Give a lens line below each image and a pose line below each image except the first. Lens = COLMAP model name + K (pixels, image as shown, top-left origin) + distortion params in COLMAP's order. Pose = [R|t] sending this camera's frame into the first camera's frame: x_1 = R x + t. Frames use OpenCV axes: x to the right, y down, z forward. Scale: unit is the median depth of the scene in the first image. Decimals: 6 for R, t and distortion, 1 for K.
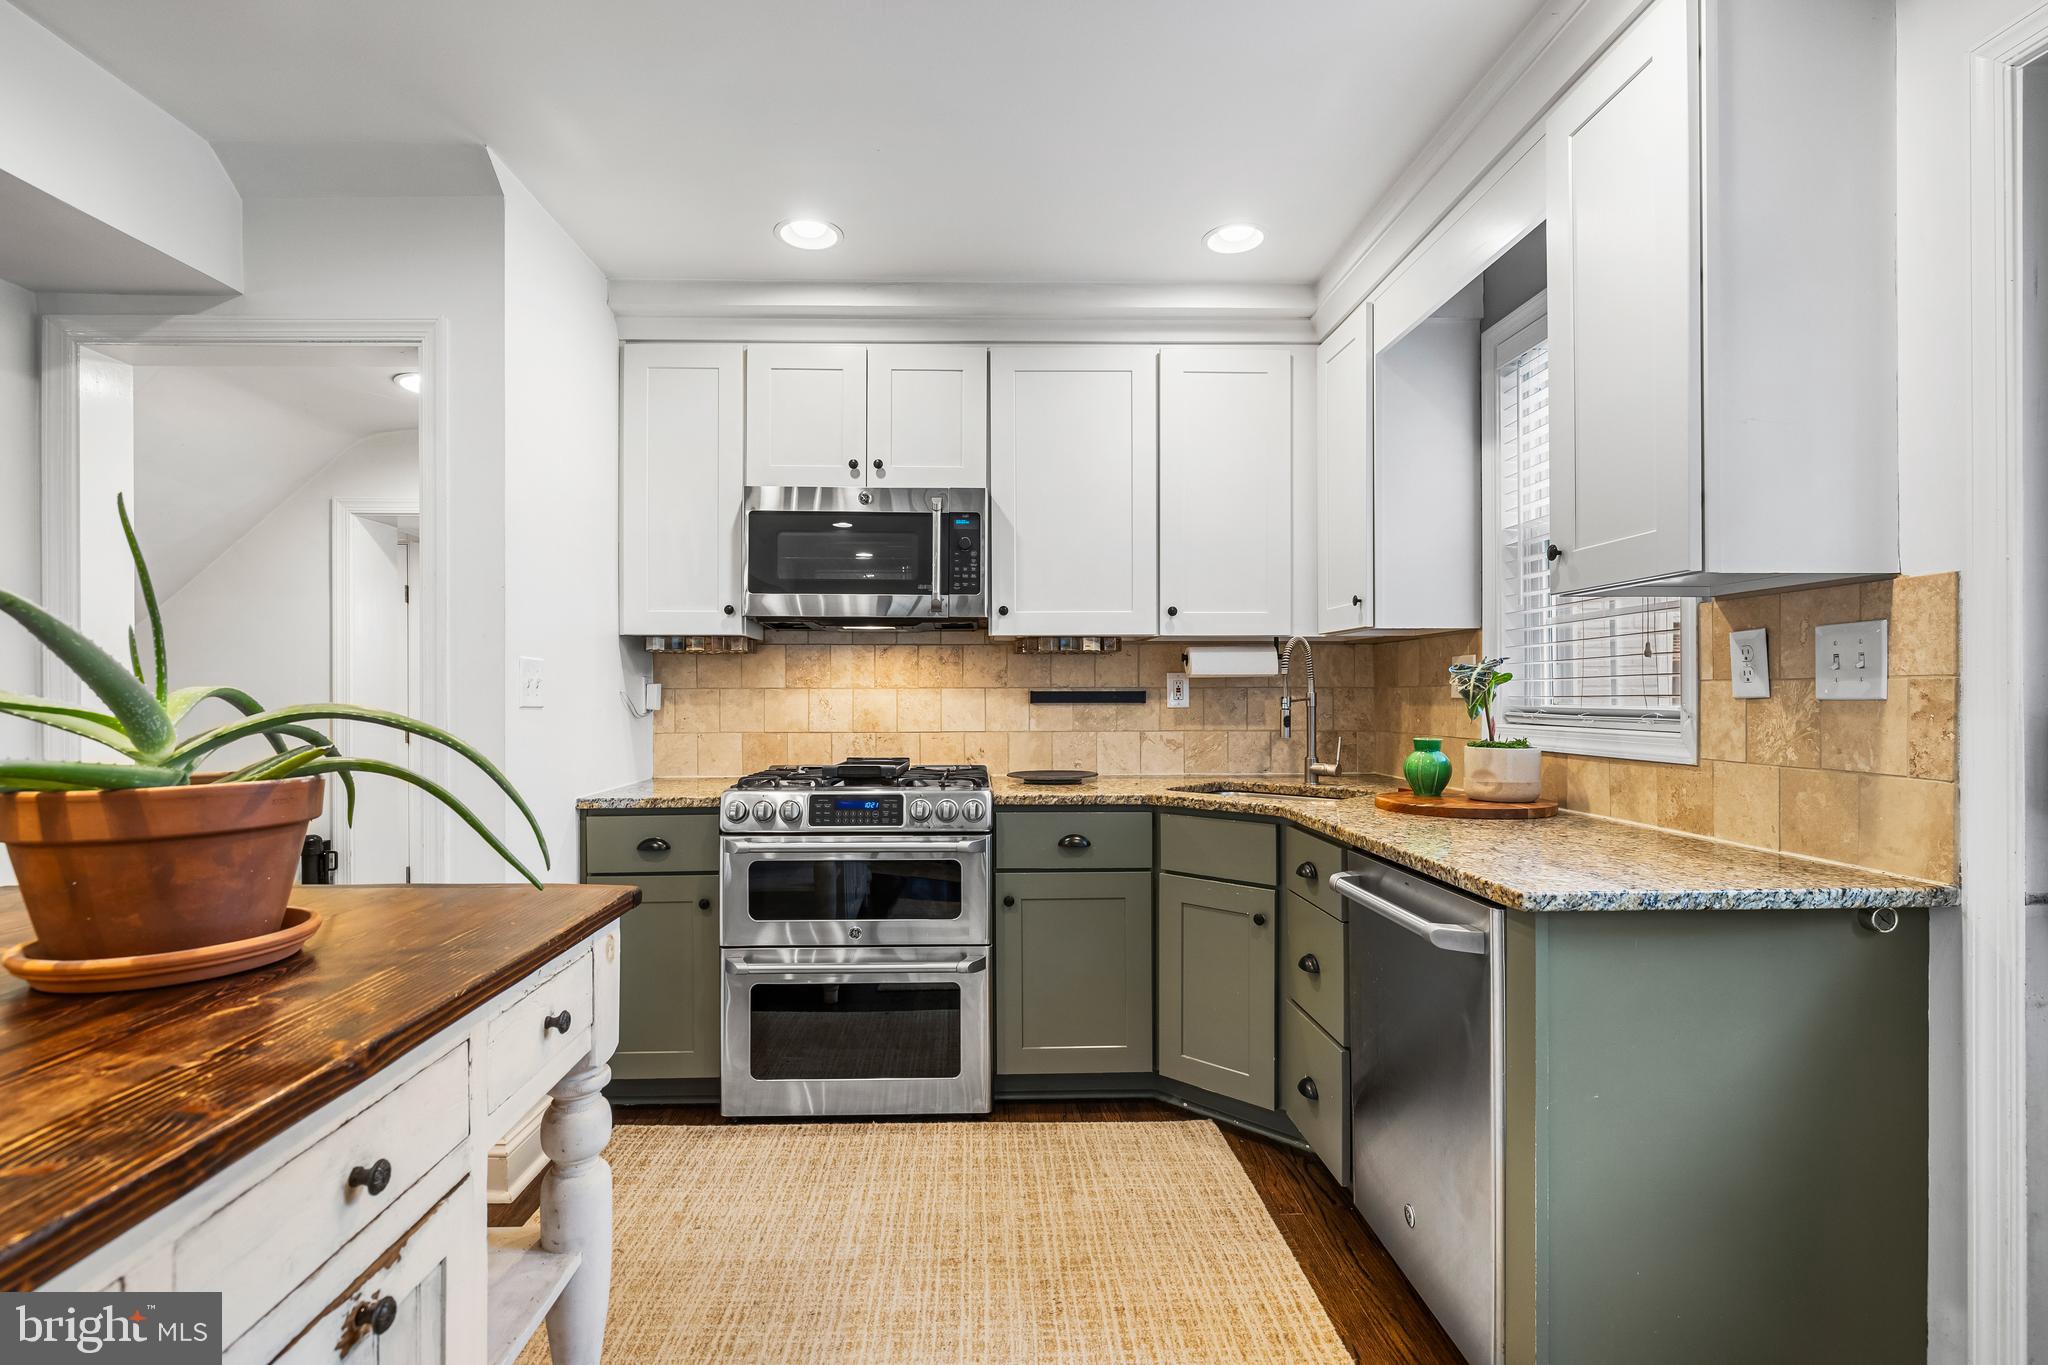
lens RADIAL K [[964.4, 0, 1004.0], [0, 964.4, 695.4], [0, 0, 1]] dist [-0.016029, 0.009677]
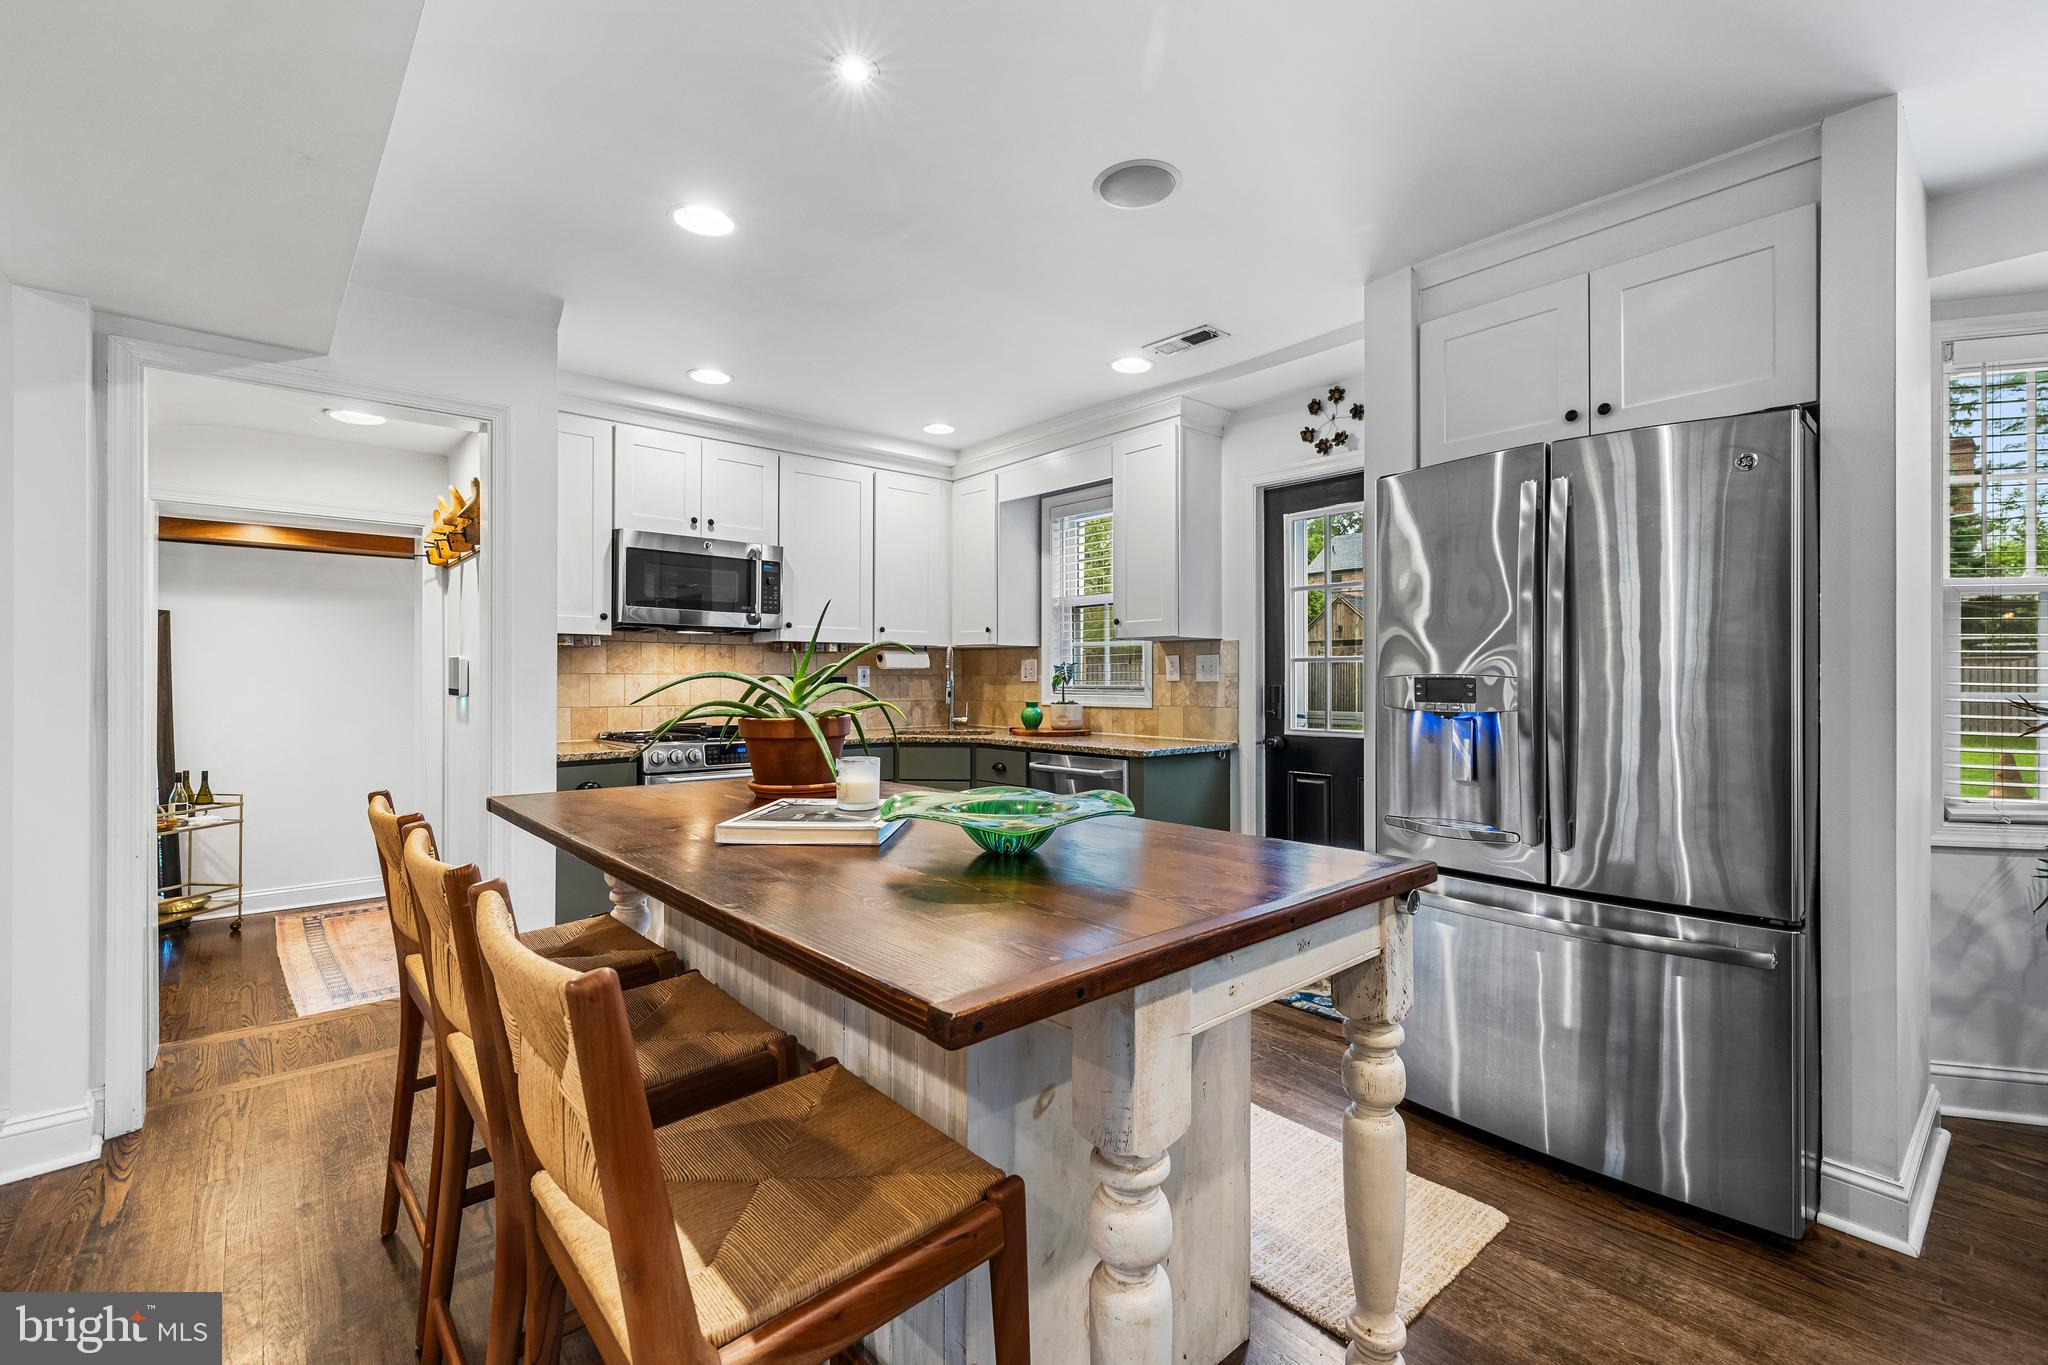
lens RADIAL K [[883.4, 0, 1024.0], [0, 883.4, 682.5], [0, 0, 1]] dist [0.000422, 0.000122]
pose [[0.768120, -0.000437, 0.640306, -0.696255], [-0.001903, 0.999994, 0.002965, -0.000109], [-0.640303, -0.003496, 0.768114, -0.382587]]
